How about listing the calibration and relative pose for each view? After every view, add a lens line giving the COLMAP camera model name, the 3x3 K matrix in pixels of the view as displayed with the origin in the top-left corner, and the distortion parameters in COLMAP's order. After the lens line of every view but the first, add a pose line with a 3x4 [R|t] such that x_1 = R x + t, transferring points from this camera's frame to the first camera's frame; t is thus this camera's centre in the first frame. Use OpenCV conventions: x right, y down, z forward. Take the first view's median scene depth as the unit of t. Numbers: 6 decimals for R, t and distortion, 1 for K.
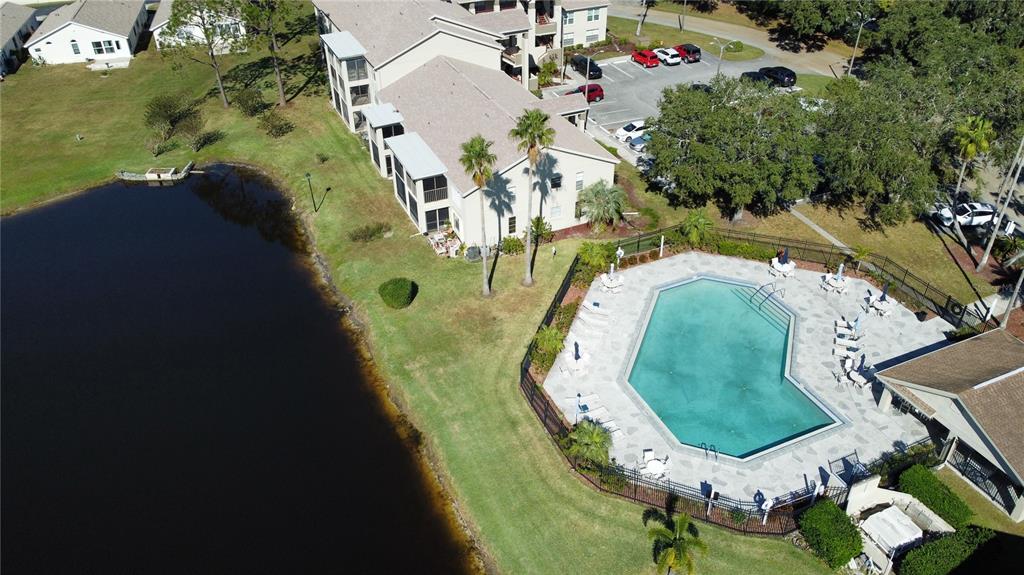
lens RADIAL K [[770.5, 0, 511.8], [0, 770.5, 294.2], [0, 0, 1]] dist [-0.003887, -0.002950]
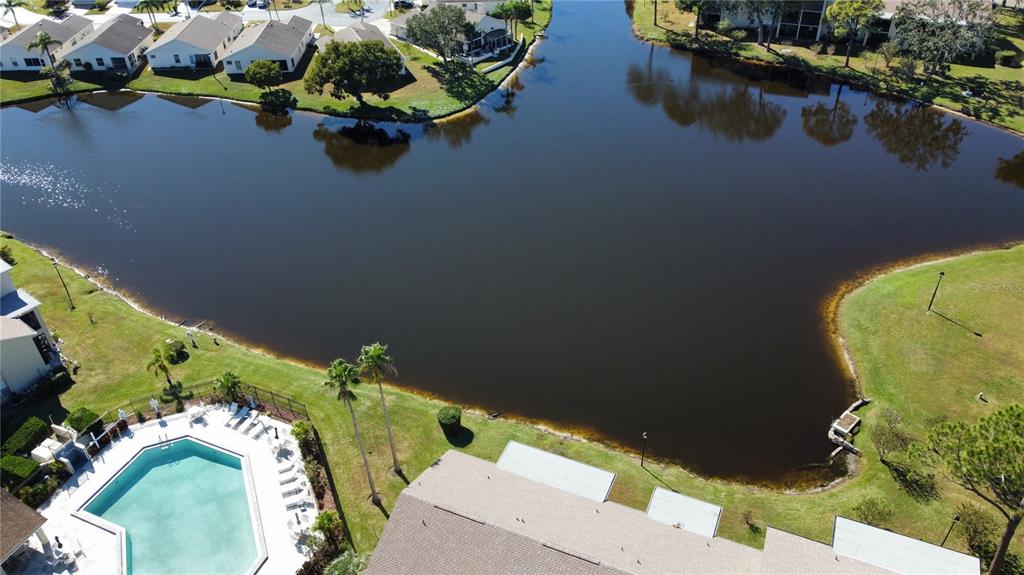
lens RADIAL K [[770.5, 0, 511.8], [0, 770.5, 294.2], [0, 0, 1]] dist [-0.003887, -0.002950]
pose [[-0.737842, 0.423732, -0.525396, 0.346489], [-0.366859, 0.401627, 0.839113, -1.177417], [0.566572, 0.811879, -0.140887, 1.103623]]
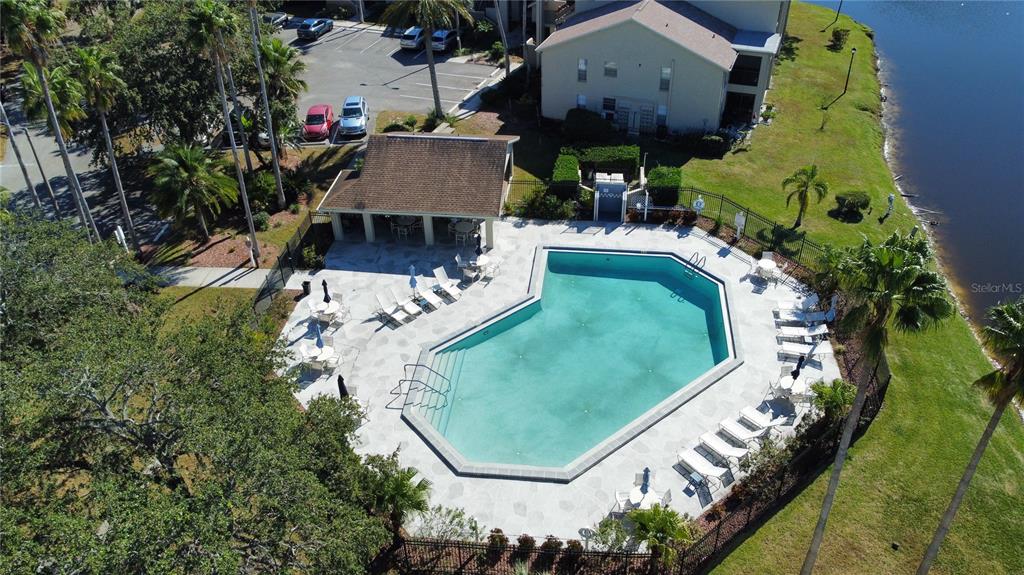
lens RADIAL K [[781.7, 0, 512.0], [0, 781.7, 287.5], [0, 0, 1]] dist [-0.000572, -0.003893]
pose [[-0.852802, -0.280431, 0.440553, 0.013494], [0.324940, 0.375472, 0.868006, -0.573922], [-0.408832, 0.883391, -0.229080, 1.080092]]
